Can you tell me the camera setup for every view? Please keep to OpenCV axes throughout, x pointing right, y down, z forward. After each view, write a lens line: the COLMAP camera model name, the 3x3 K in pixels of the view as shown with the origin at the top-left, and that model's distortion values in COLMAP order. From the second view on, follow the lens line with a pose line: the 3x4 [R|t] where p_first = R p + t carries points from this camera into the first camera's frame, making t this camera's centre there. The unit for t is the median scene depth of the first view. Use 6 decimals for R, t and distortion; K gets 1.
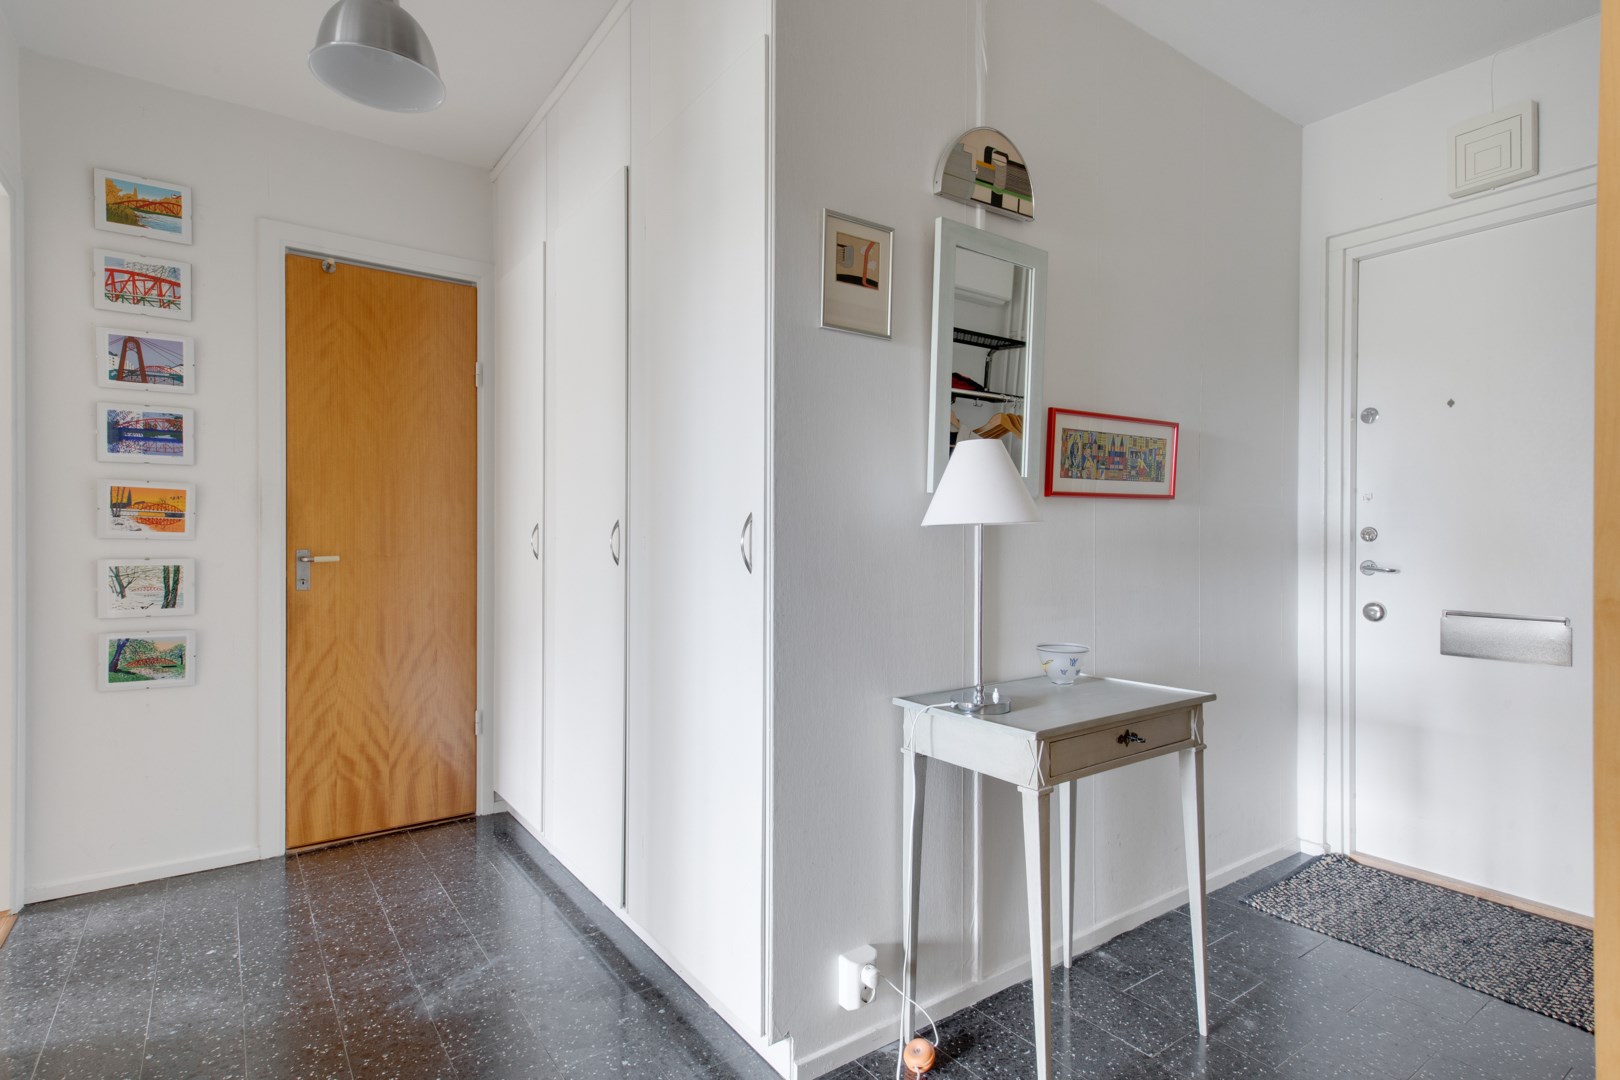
lens RADIAL K [[830.7, 0, 810.0], [0, 830.7, 540.0], [0, 0, 1]] dist [0.000659, 0.000184]
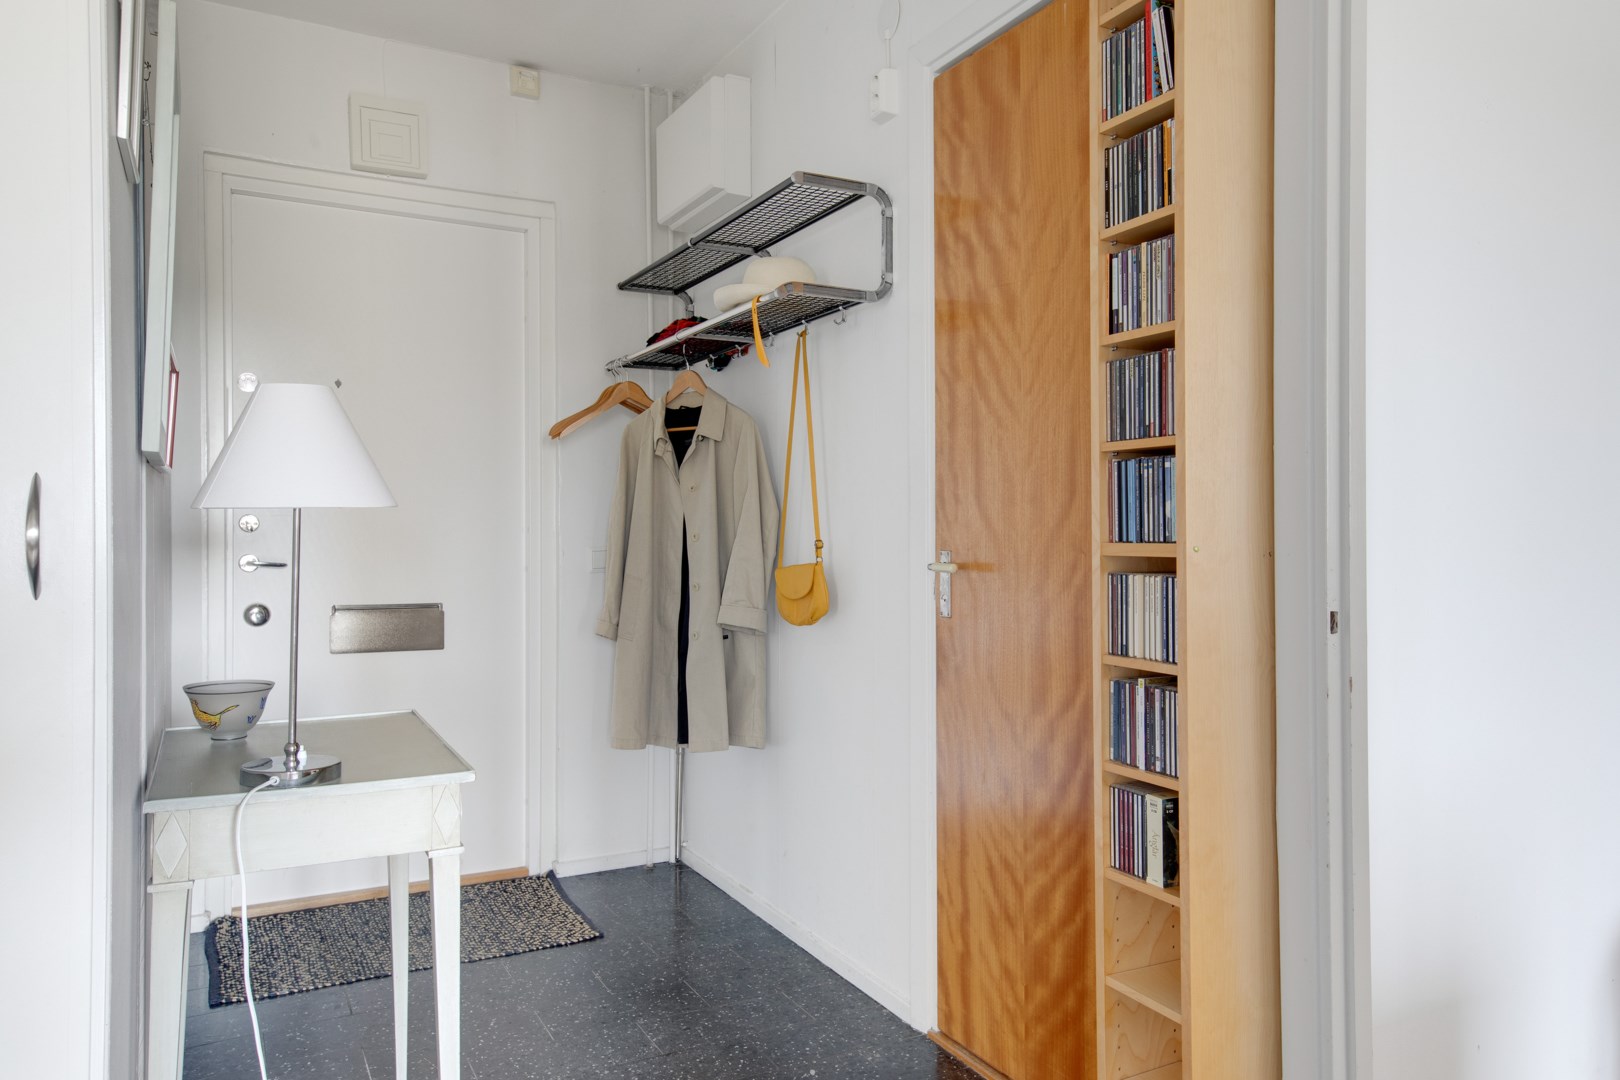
lens RADIAL K [[1158.7, 0, 810.0], [0, 1158.7, 540.0], [0, 0, 1]] dist [0.023804, -0.000640]
pose [[0.139593, -0.010220, 0.990156, -0.620882], [0.002958, 0.999947, 0.009904, -0.001207], [-0.990205, 0.001546, 0.139615, 0.408272]]
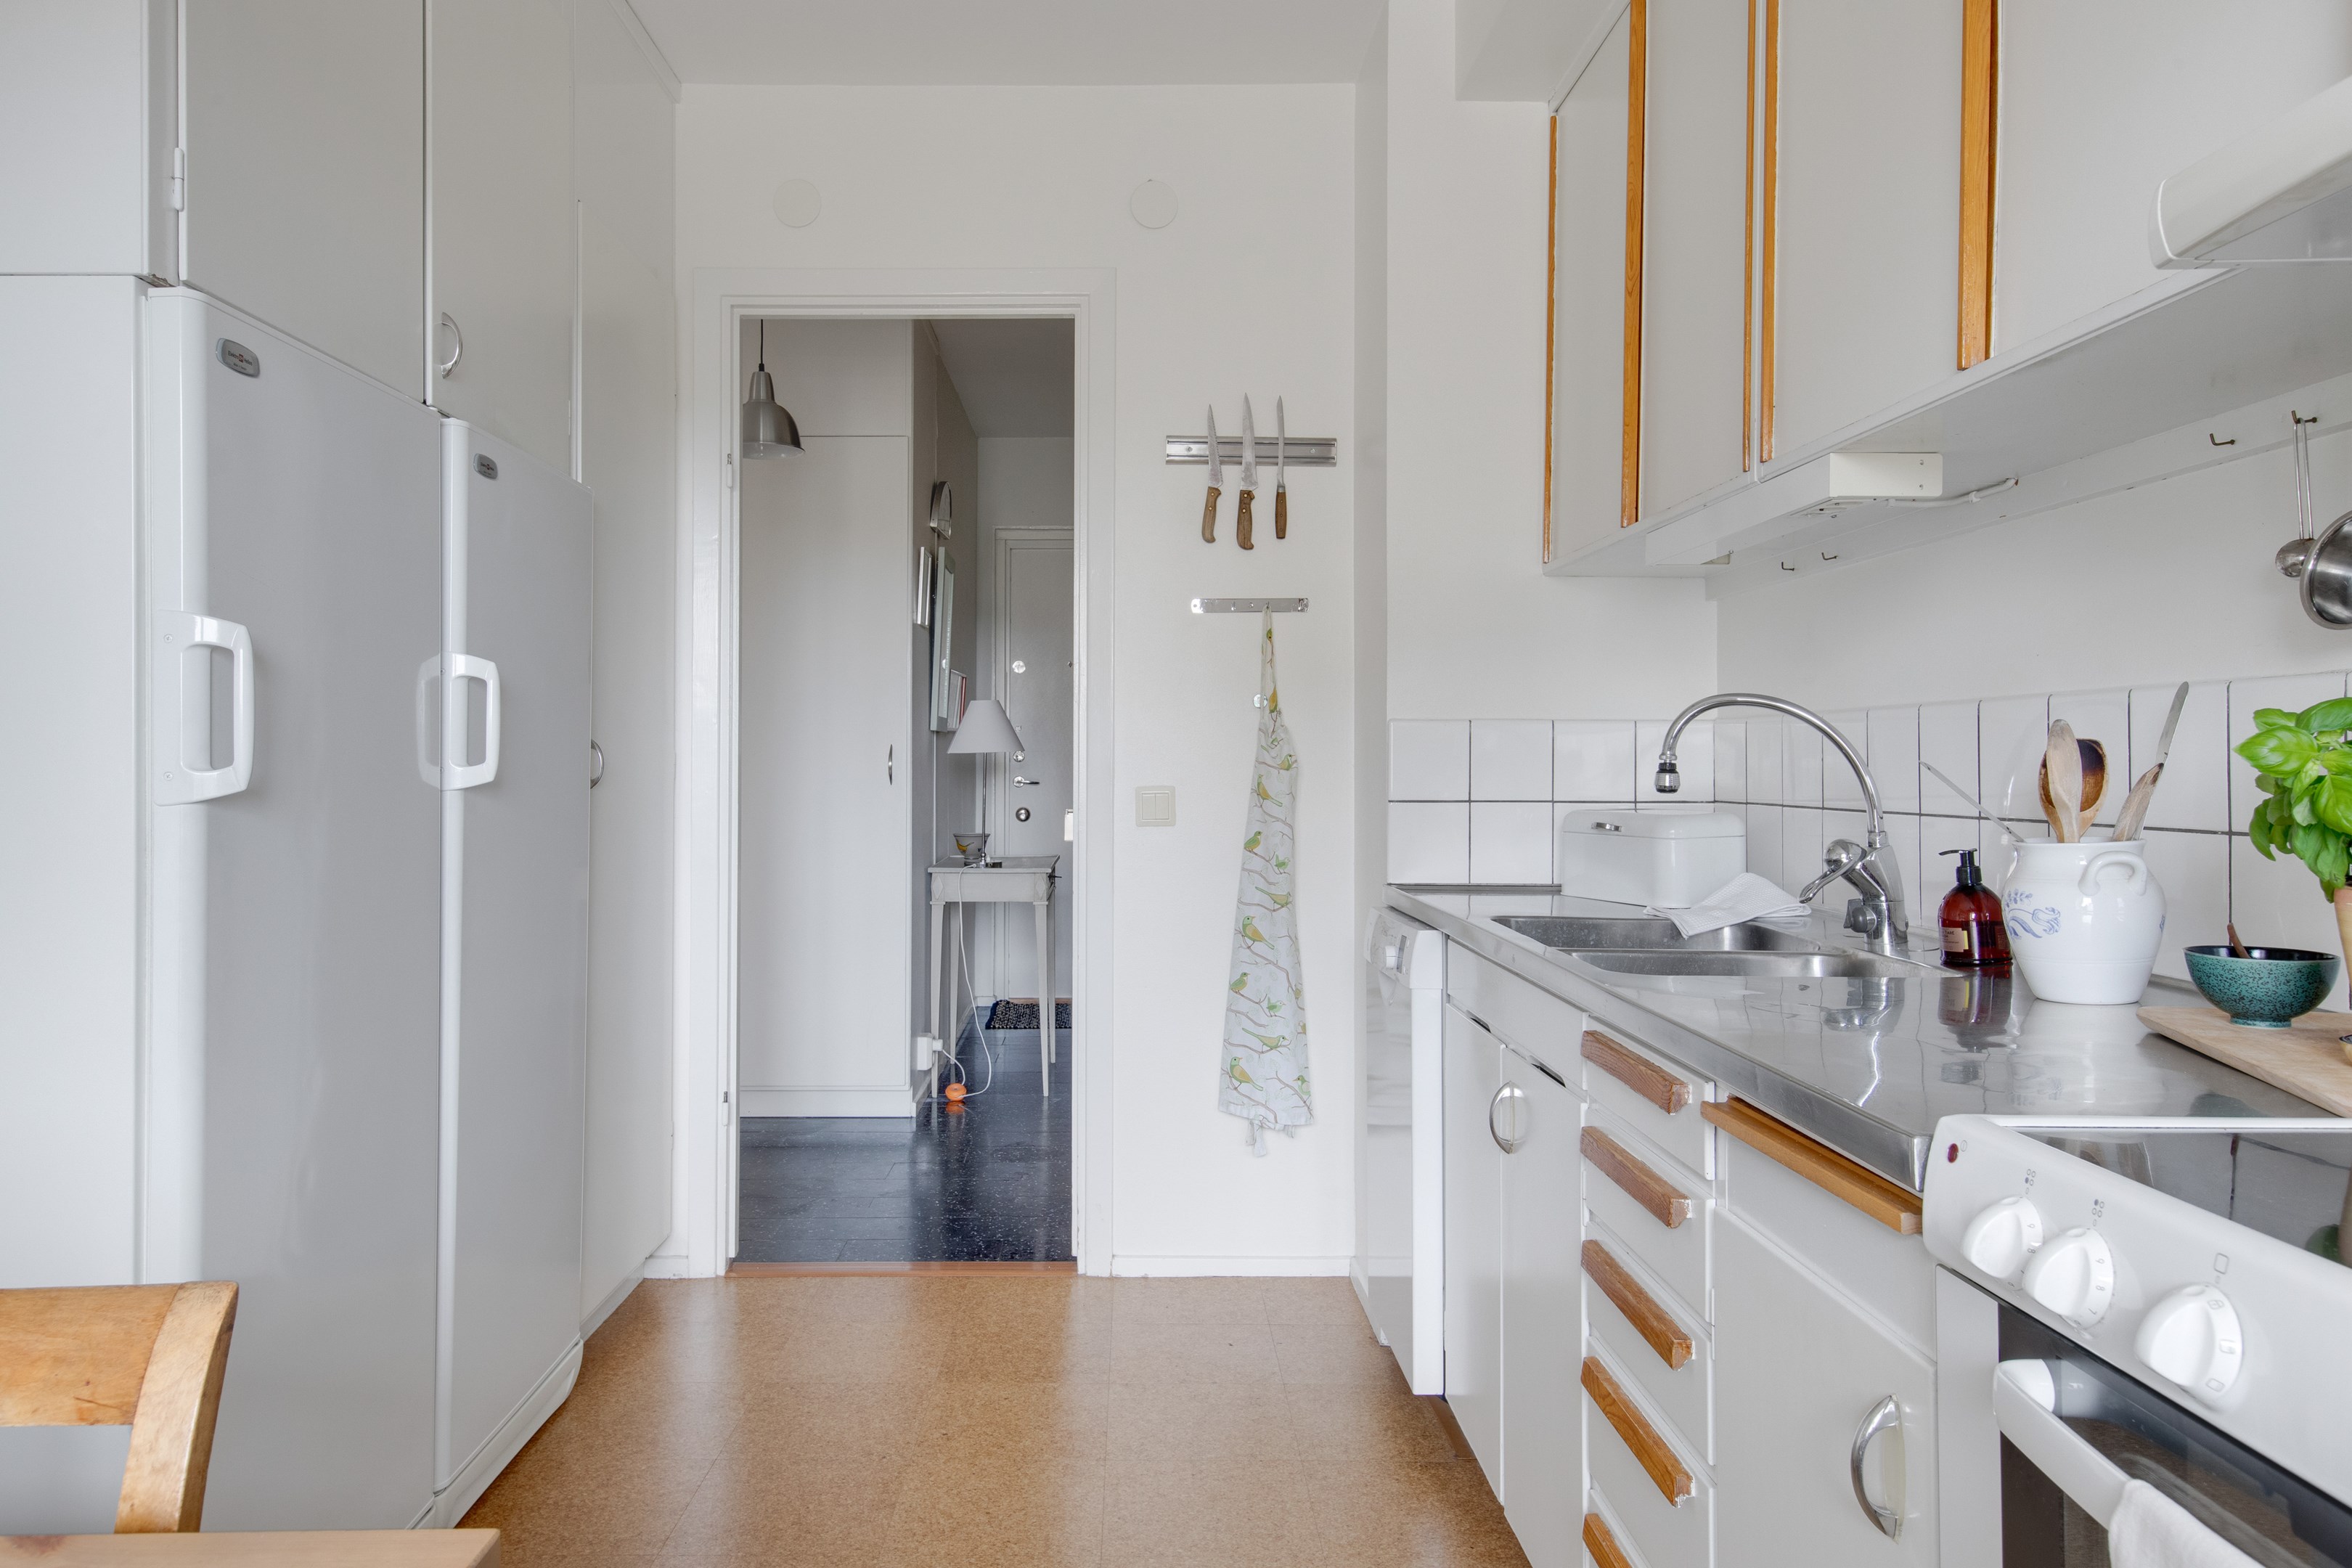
lens RADIAL K [[1635.5, 0, 1175.4], [0, 1635.5, 772.4], [0, 0, 1]] dist [0.002417, -0.001159]
pose [[0.550409, -0.009047, 0.834846, -2.060791], [0.000849, 0.999947, 0.010276, -0.012921], [-0.834895, -0.004948, 0.550387, -0.977751]]
